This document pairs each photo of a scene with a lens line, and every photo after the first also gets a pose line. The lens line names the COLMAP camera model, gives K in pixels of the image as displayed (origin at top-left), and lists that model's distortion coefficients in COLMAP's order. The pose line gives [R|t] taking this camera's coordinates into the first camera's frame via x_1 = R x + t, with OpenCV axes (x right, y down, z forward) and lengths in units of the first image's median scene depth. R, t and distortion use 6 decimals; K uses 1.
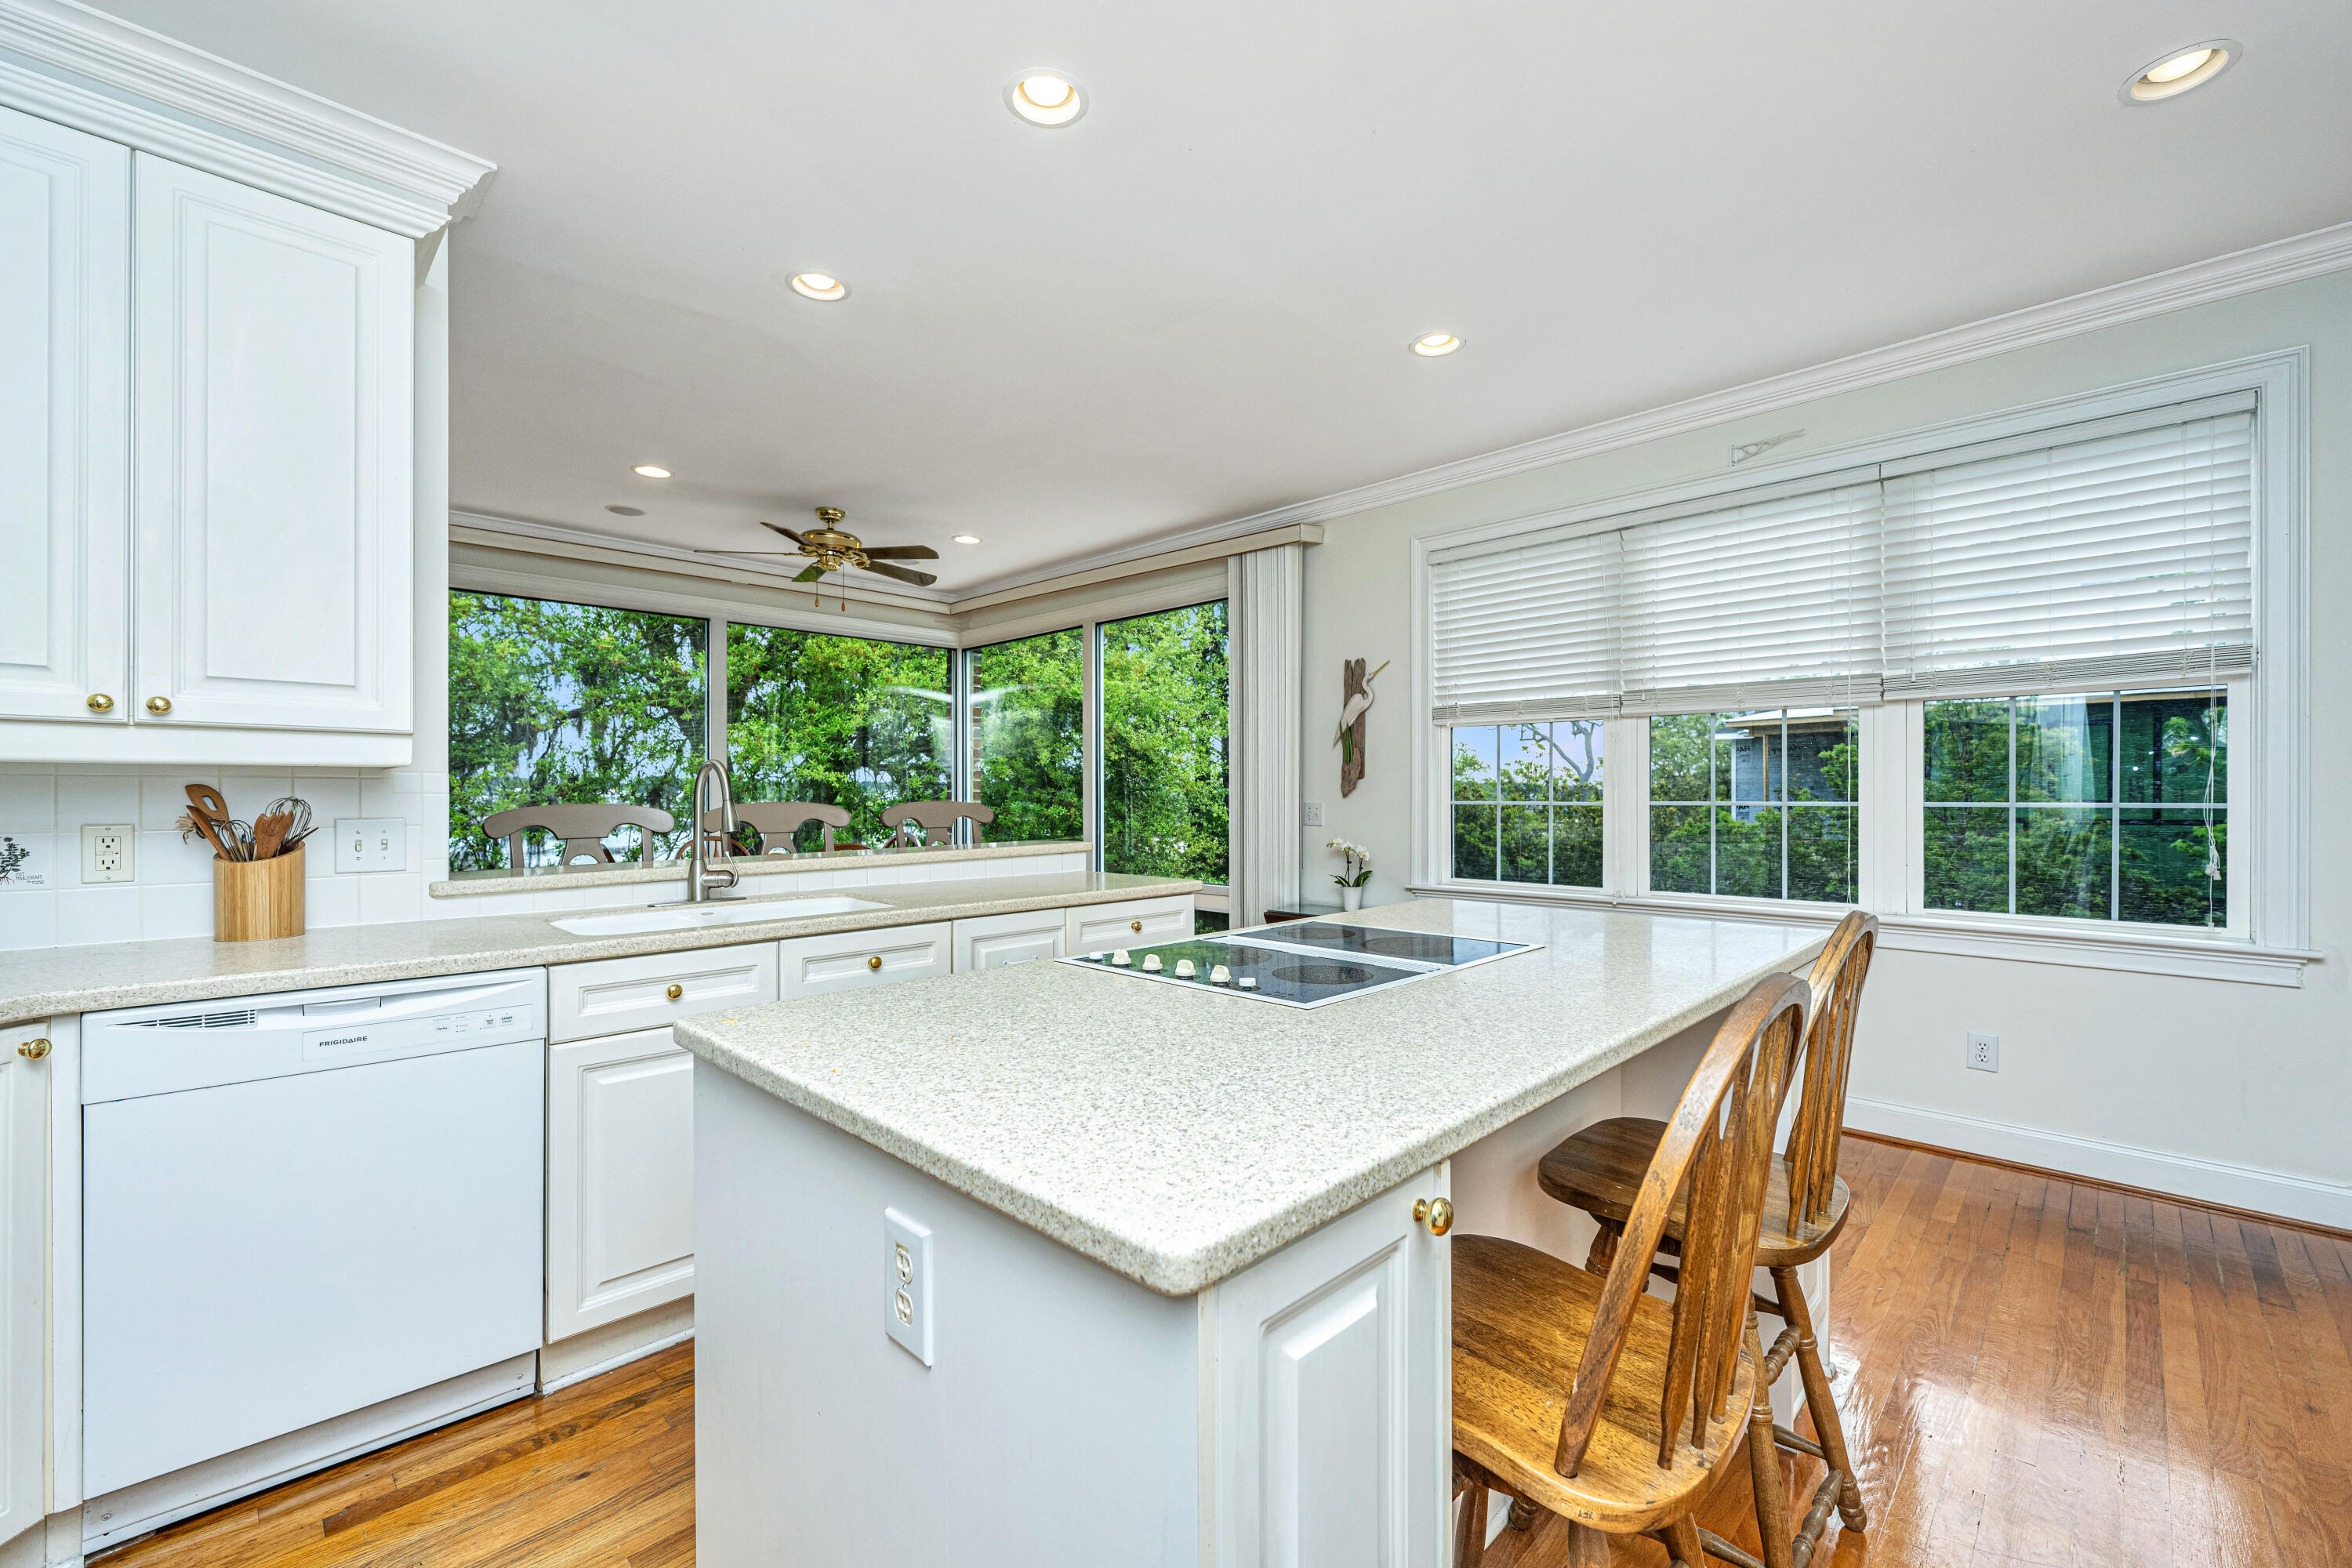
lens RADIAL K [[948.9, 0, 1185.1], [0, 948.9, 792.3], [0, 0, 1]] dist [0.000627, -0.000026]
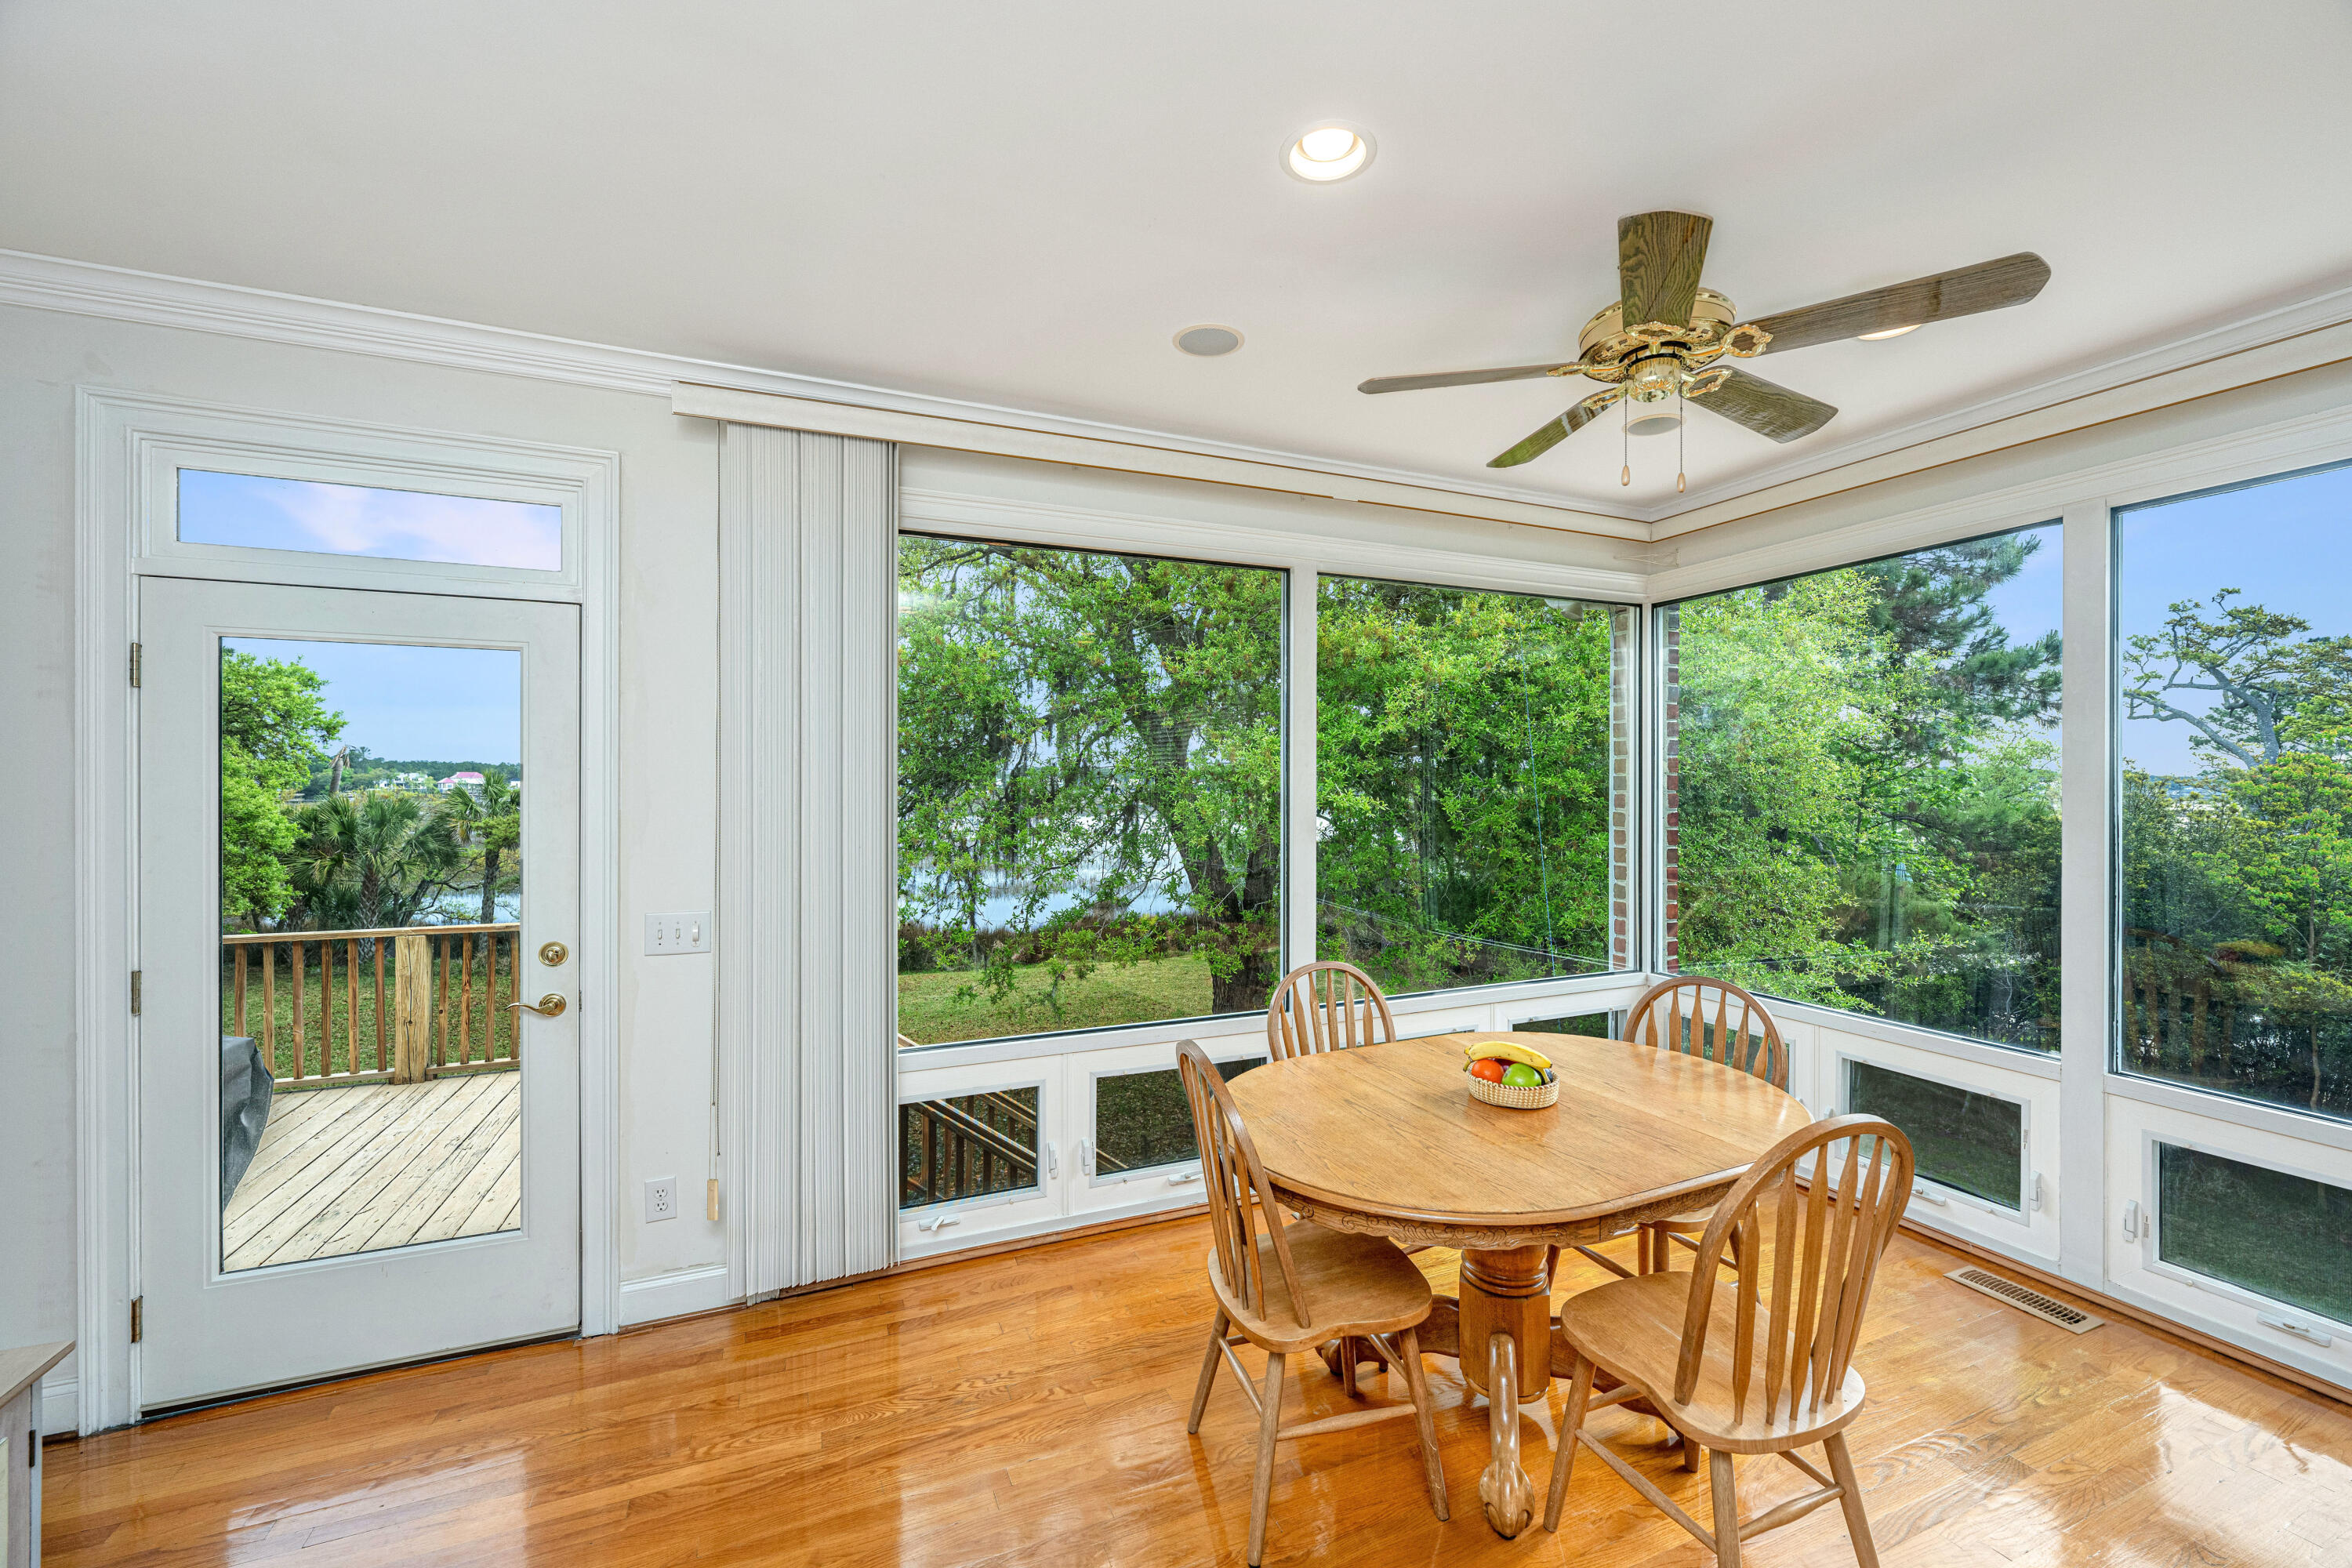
lens RADIAL K [[948.9, 0, 1185.1], [0, 948.9, 792.3], [0, 0, 1]] dist [0.000627, -0.000026]
pose [[0.918851, 0.003555, -0.394590, -0.451319], [0.001243, 0.999928, 0.011904, -0.071688], [0.394604, -0.011429, 0.918780, 0.595249]]
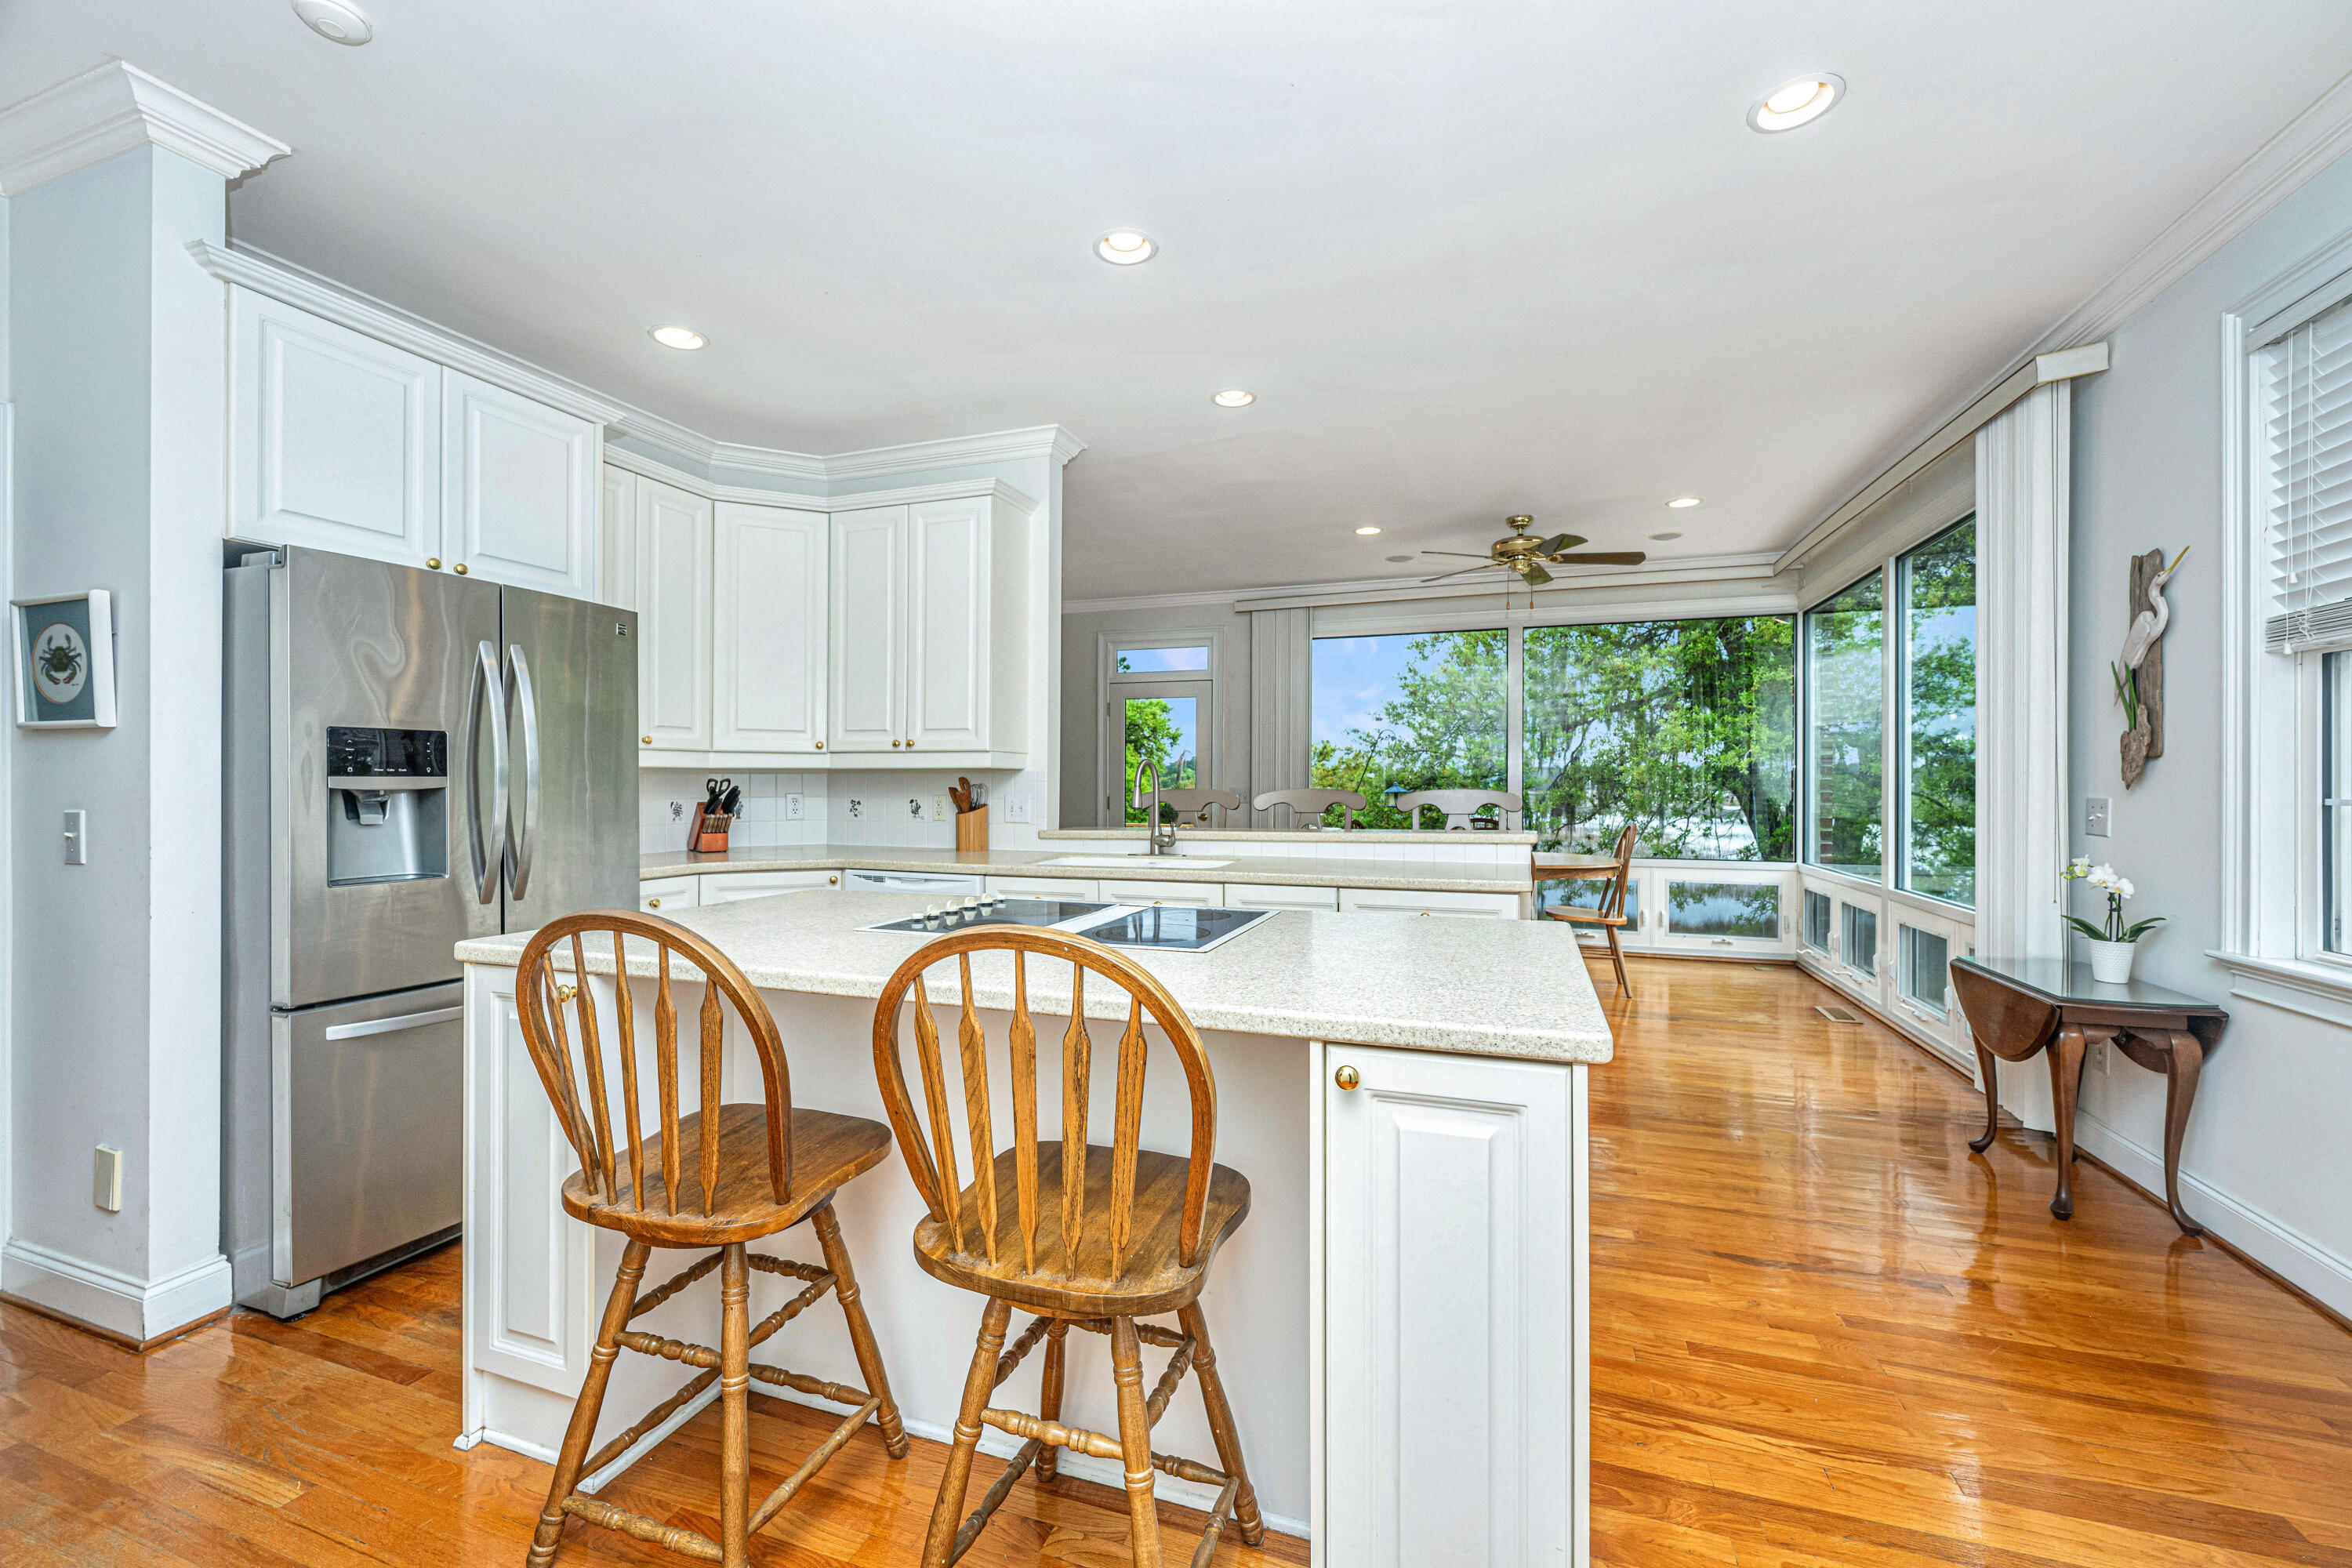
lens RADIAL K [[946.6, 0, 1193.1], [0, 946.6, 782.9], [0, 0, 1]] dist [0.003019, 0.000529]
pose [[0.428334, 0.001574, -0.903619, 0.480810], [-0.000932, 0.999999, 0.001300, 0.000469], [0.903620, 0.000286, 0.428335, 0.237847]]
